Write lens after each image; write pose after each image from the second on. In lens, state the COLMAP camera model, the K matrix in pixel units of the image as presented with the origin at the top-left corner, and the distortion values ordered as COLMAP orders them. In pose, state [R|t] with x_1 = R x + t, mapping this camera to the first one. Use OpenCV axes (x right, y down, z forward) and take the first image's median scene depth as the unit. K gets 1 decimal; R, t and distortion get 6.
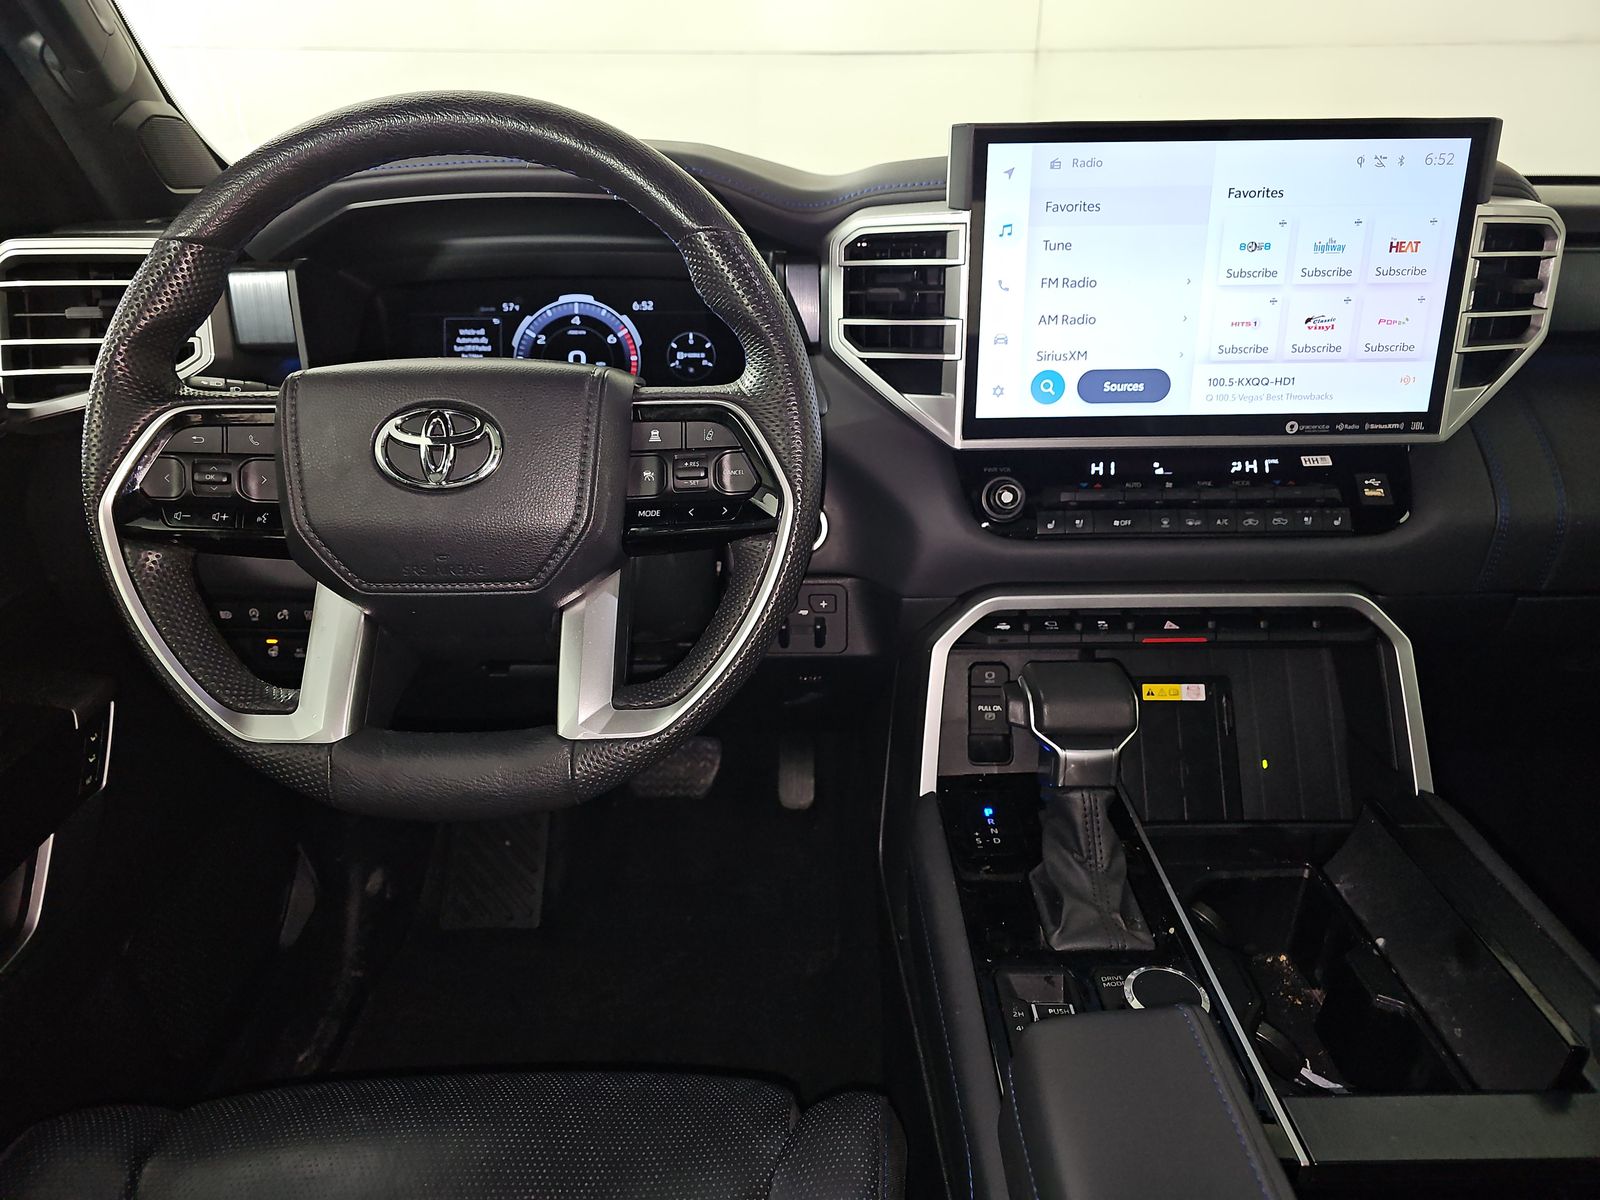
lens RADIAL K [[1097.8, 0, 800.0], [0, 1097.8, 600.0], [0, 0, 1]] dist [0.037225, -0.060110]
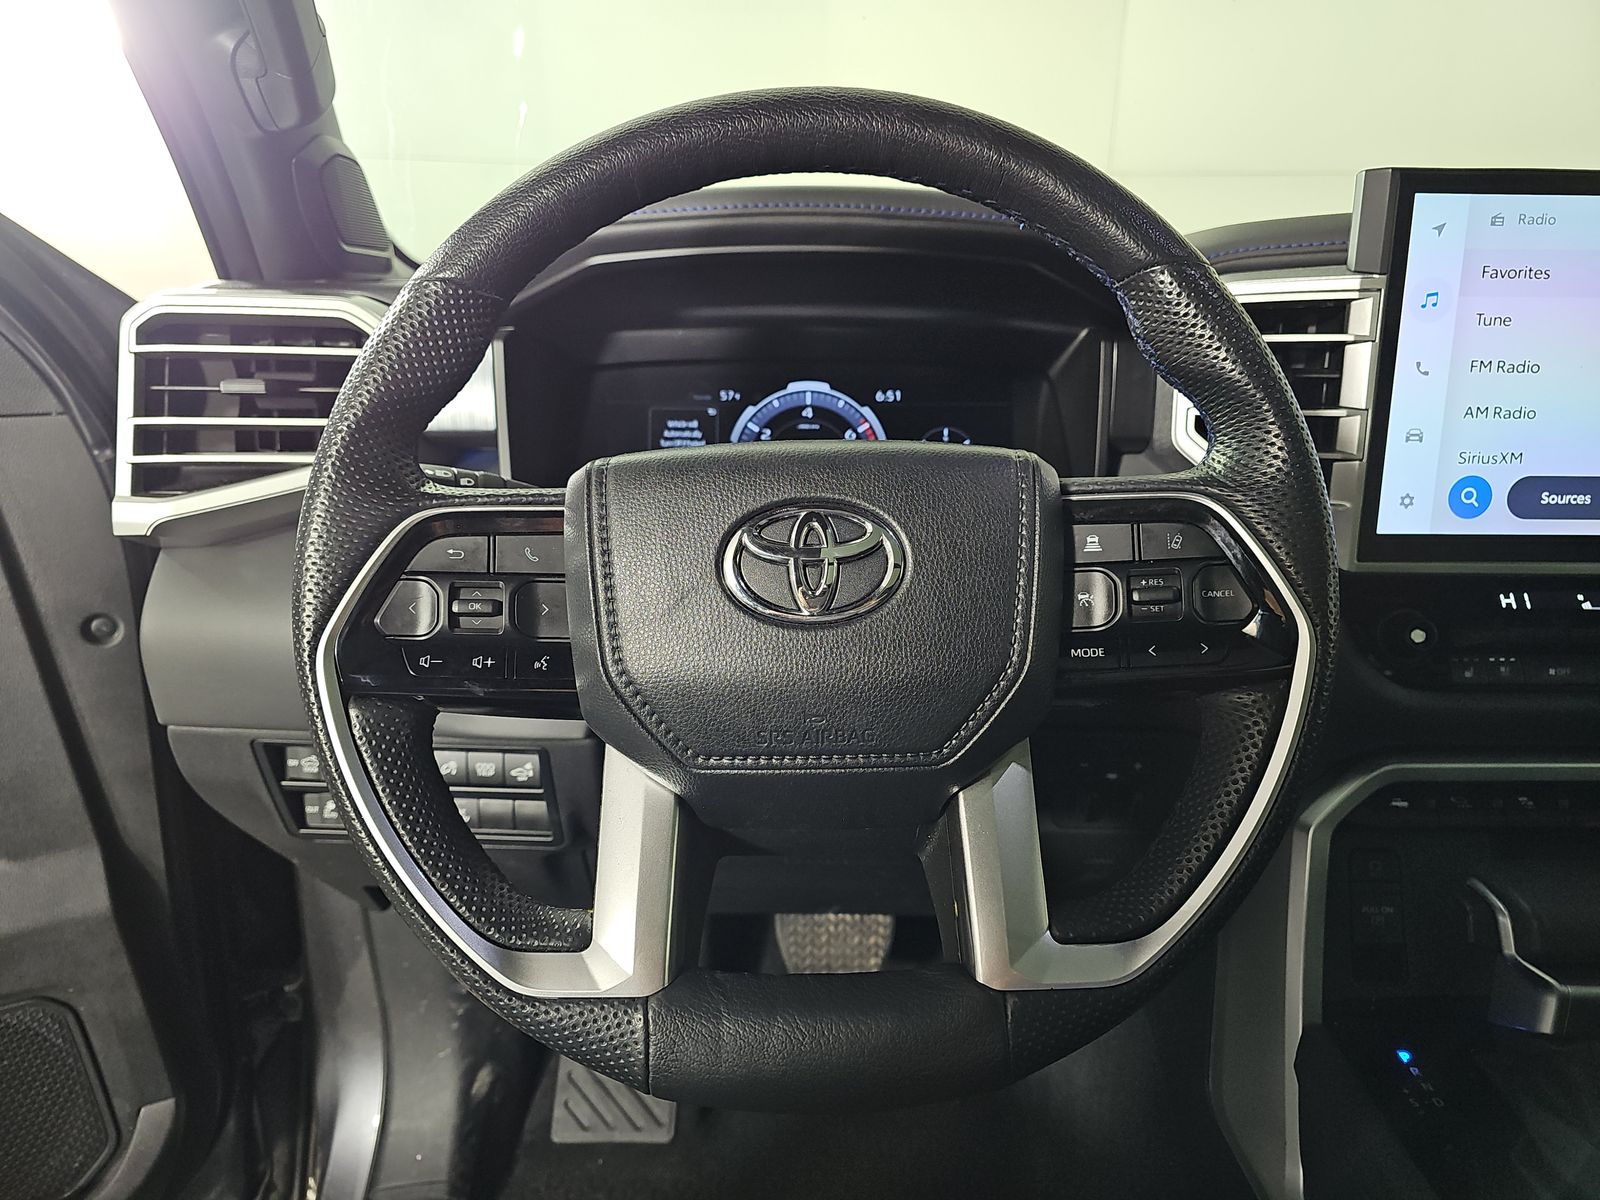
lens RADIAL K [[1097.8, 0, 800.0], [0, 1097.8, 600.0], [0, 0, 1]] dist [0.037225, -0.060110]
pose [[0.999867, 0.016190, 0.001793, -0.208986], [-0.015904, 0.994092, -0.107365, -0.024067], [-0.003521, 0.107323, 0.994218, 0.191620]]
